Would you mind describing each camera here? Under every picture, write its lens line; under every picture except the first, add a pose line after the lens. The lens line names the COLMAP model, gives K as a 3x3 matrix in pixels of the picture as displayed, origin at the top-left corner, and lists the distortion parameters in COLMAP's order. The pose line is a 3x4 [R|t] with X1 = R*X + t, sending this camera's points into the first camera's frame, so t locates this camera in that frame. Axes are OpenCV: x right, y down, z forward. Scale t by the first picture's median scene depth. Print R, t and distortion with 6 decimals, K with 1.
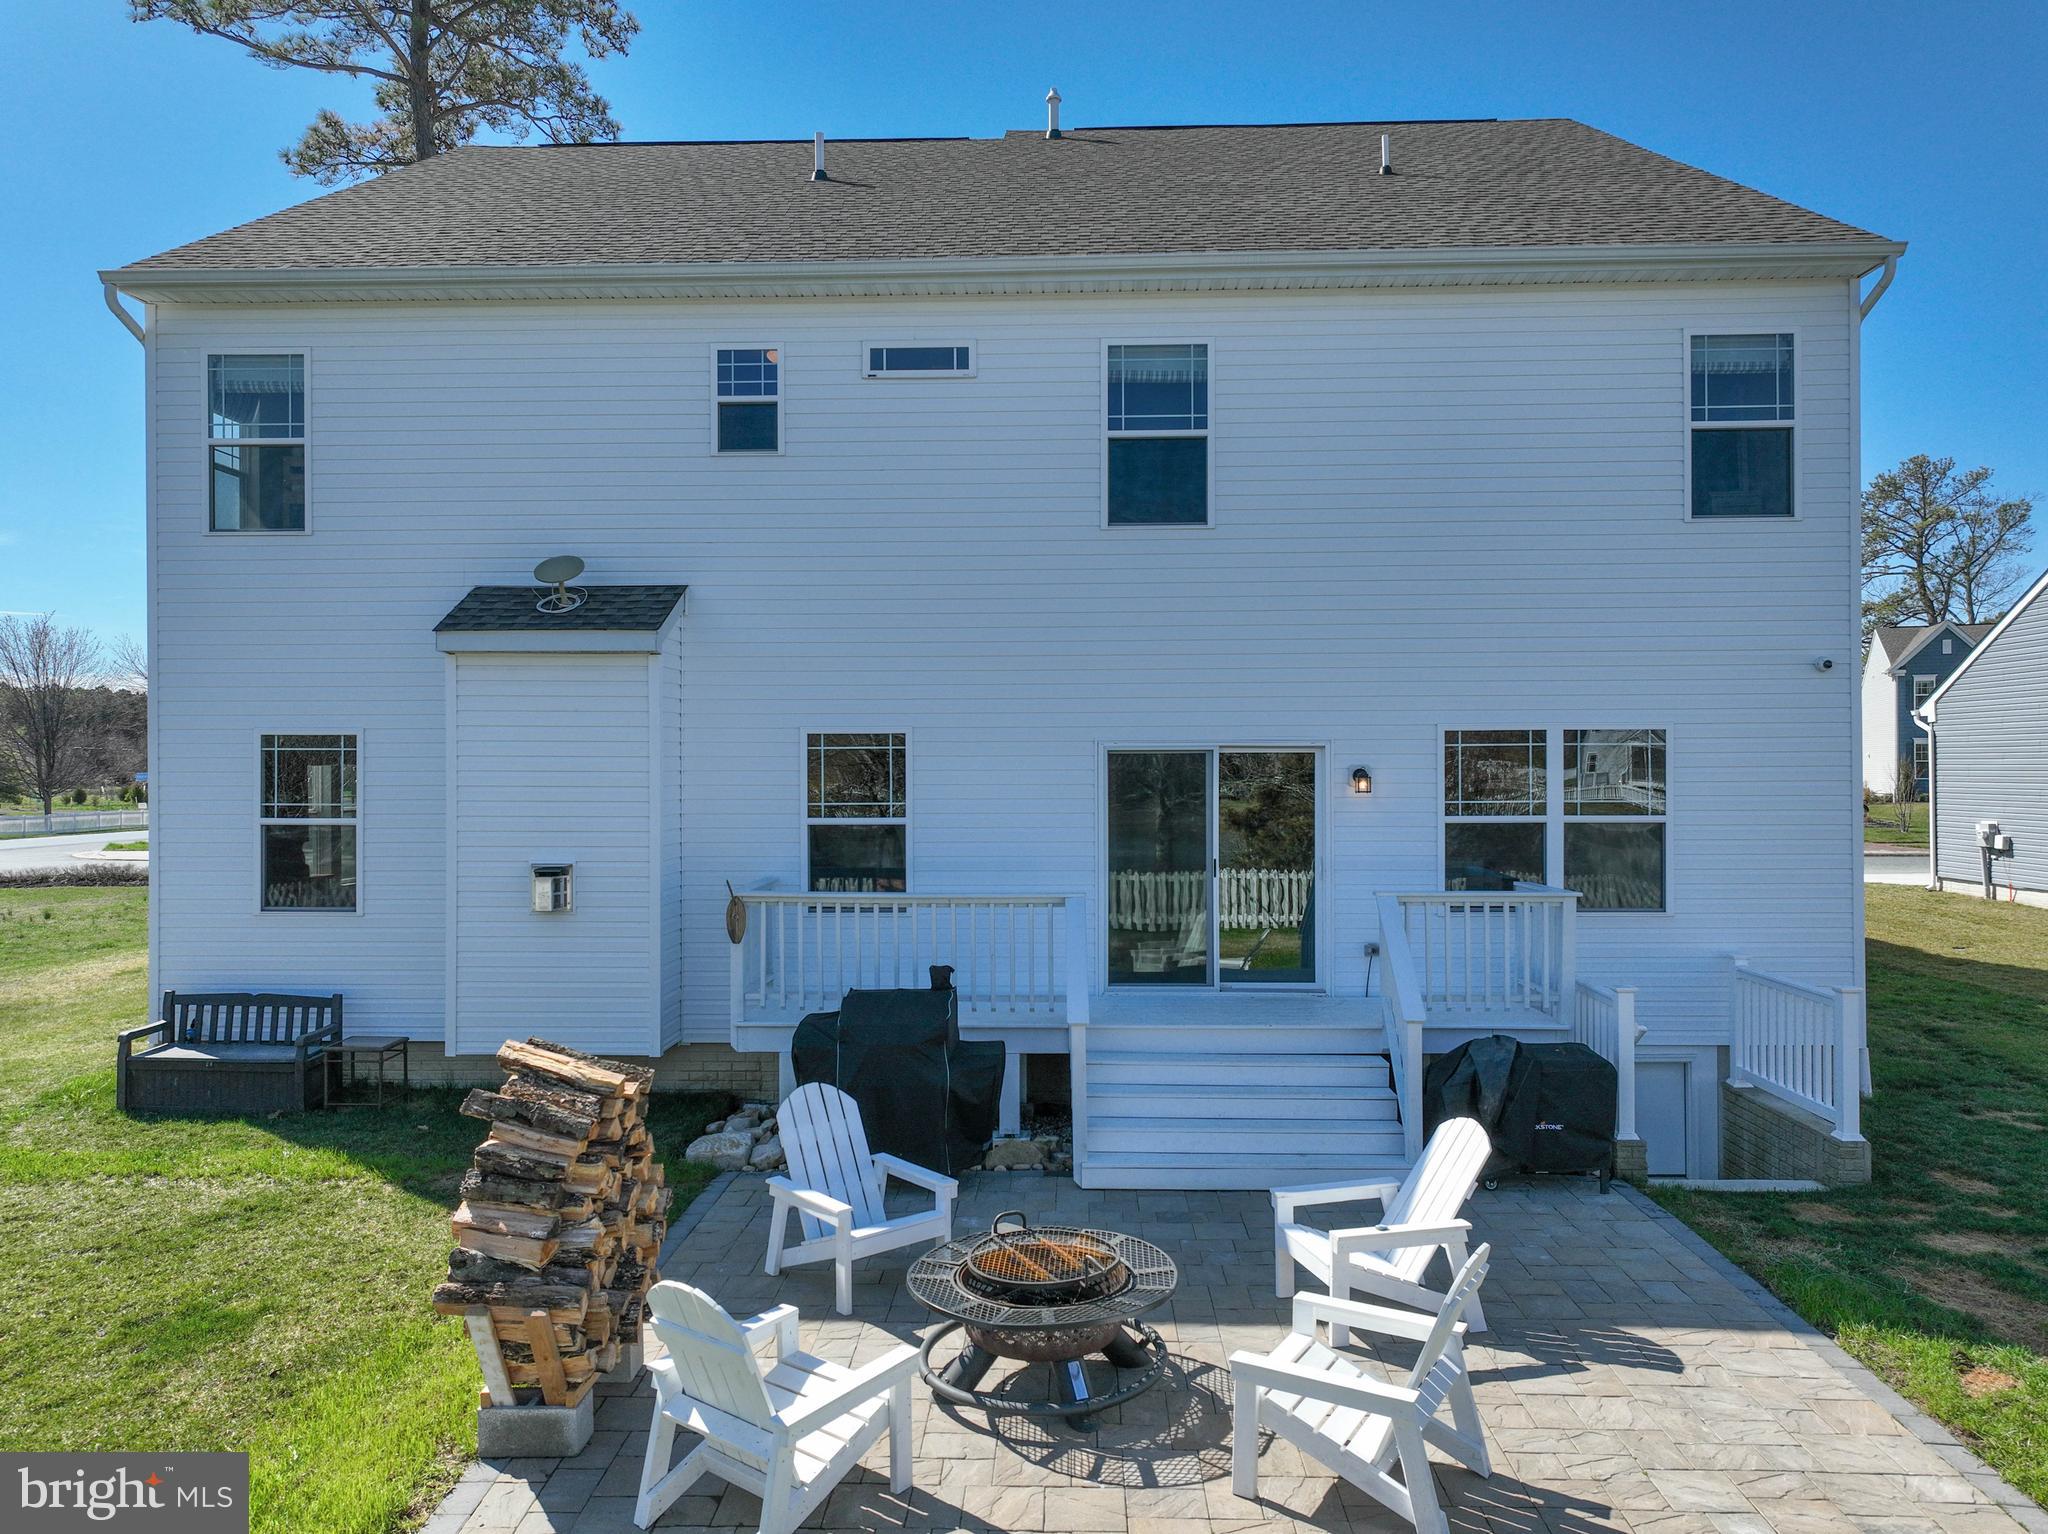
lens RADIAL K [[1434.1, 0, 1036.0], [0, 1434.1, 769.2], [0, 0, 1]] dist [0.004048, 0.007630]
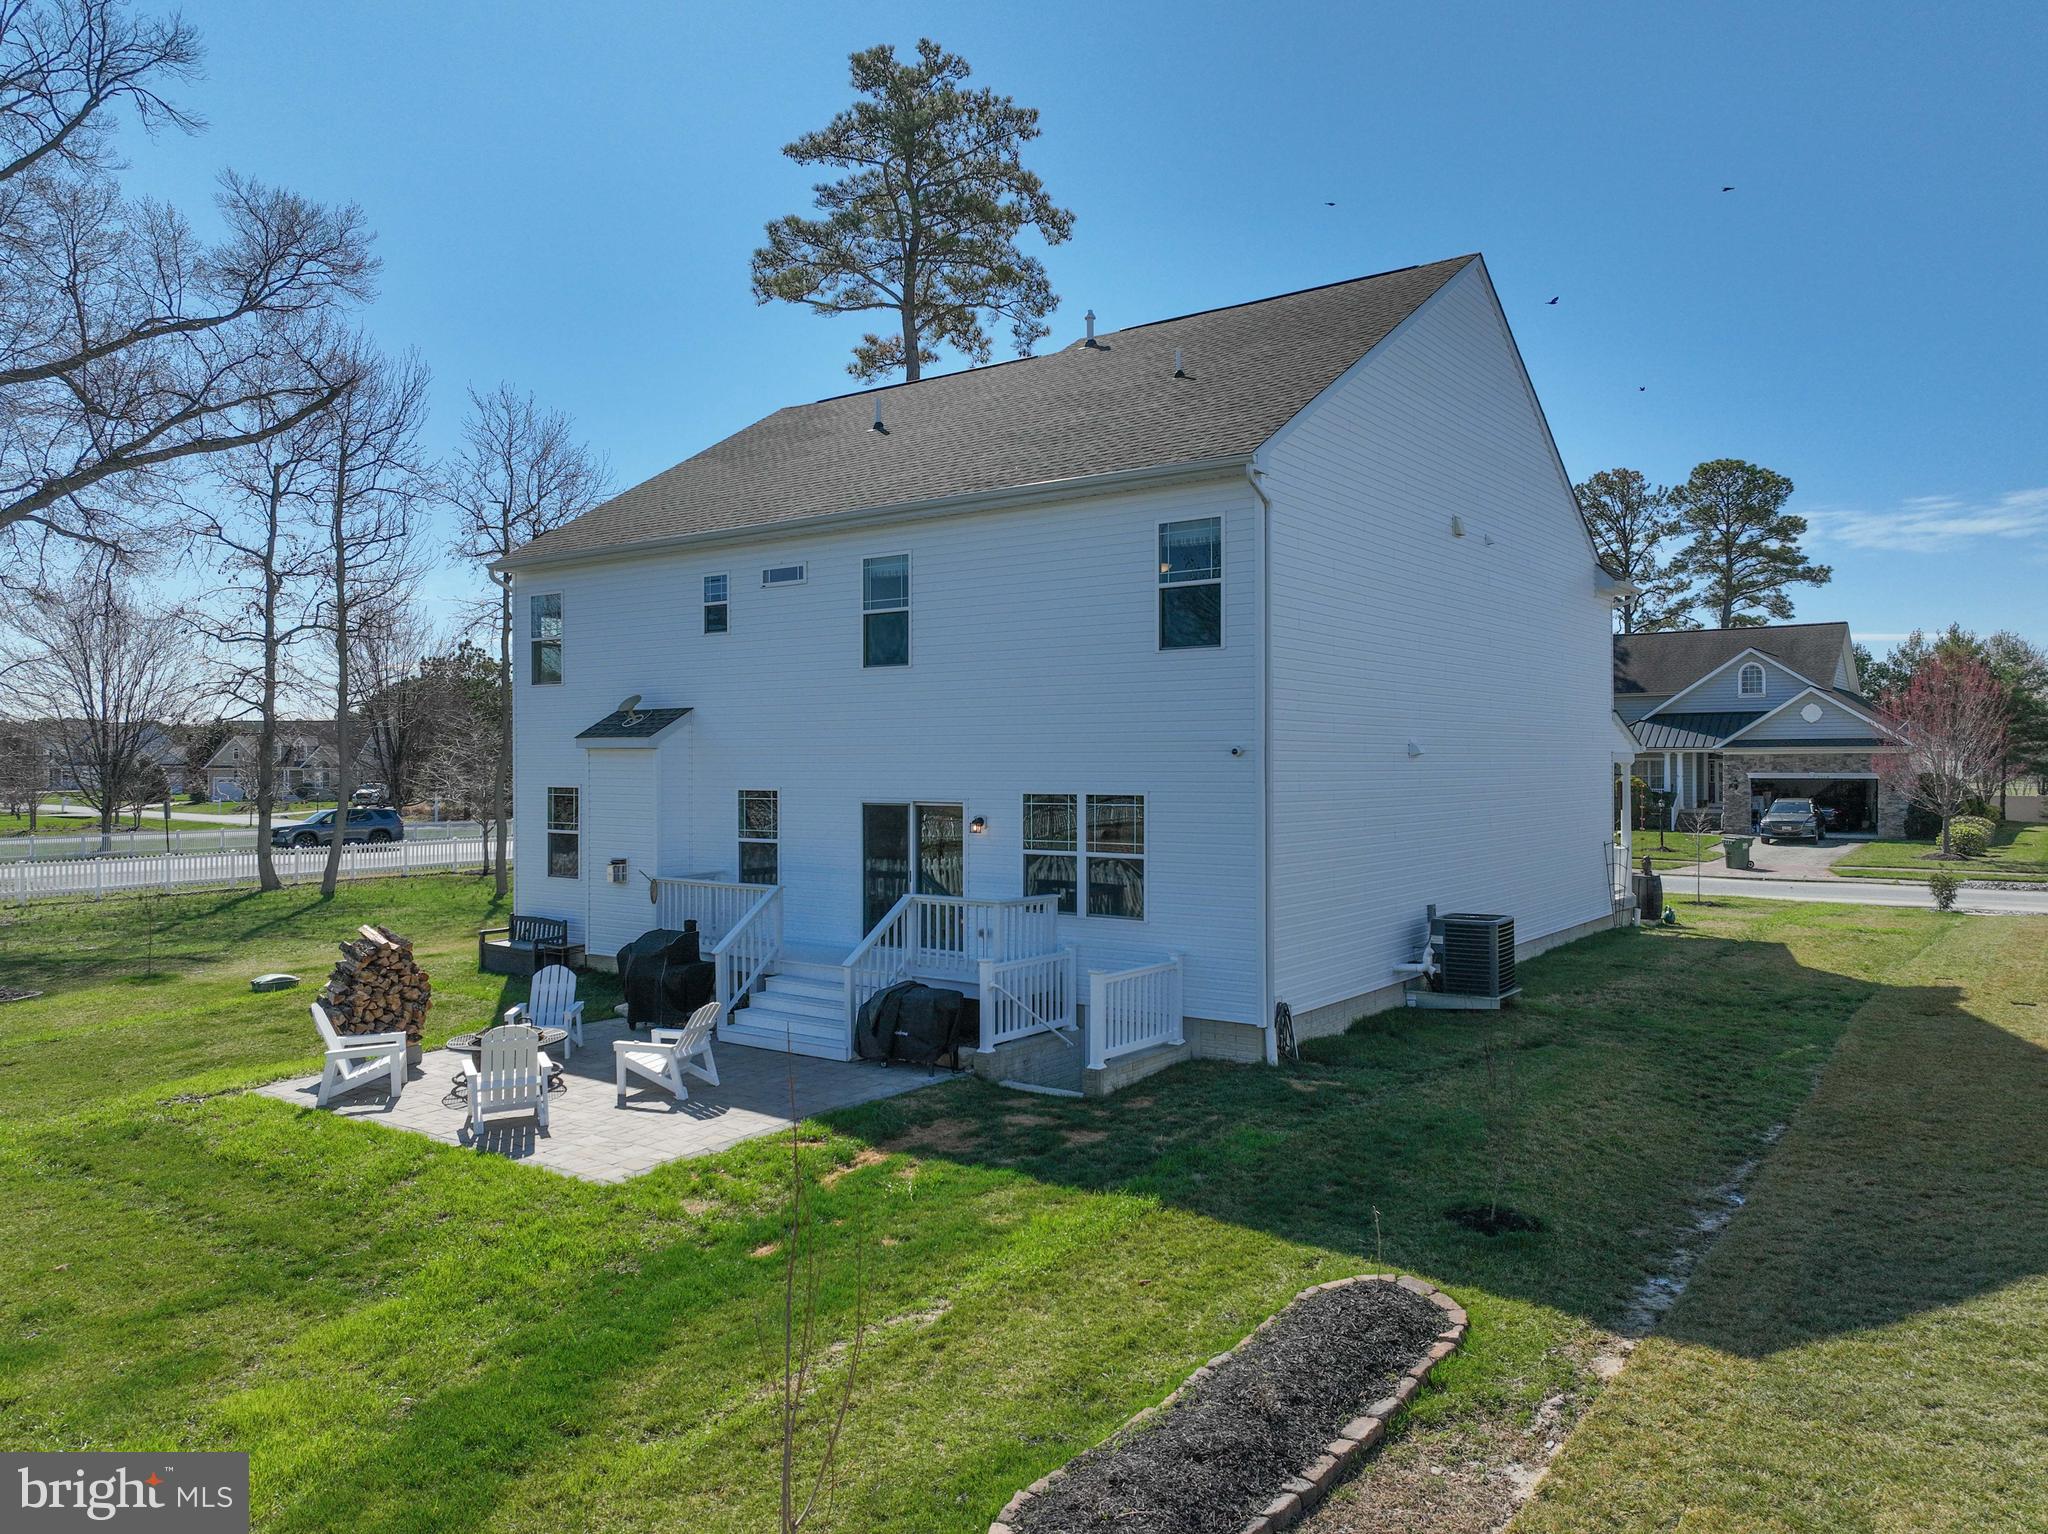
lens RADIAL K [[1434.1, 0, 1036.0], [0, 1434.1, 769.2], [0, 0, 1]] dist [0.004048, 0.007630]
pose [[0.827137, 0.003240, -0.561991, 1.151248], [-0.000790, 0.999989, 0.004603, -0.059838], [0.562000, -0.003364, 0.827130, -0.263761]]
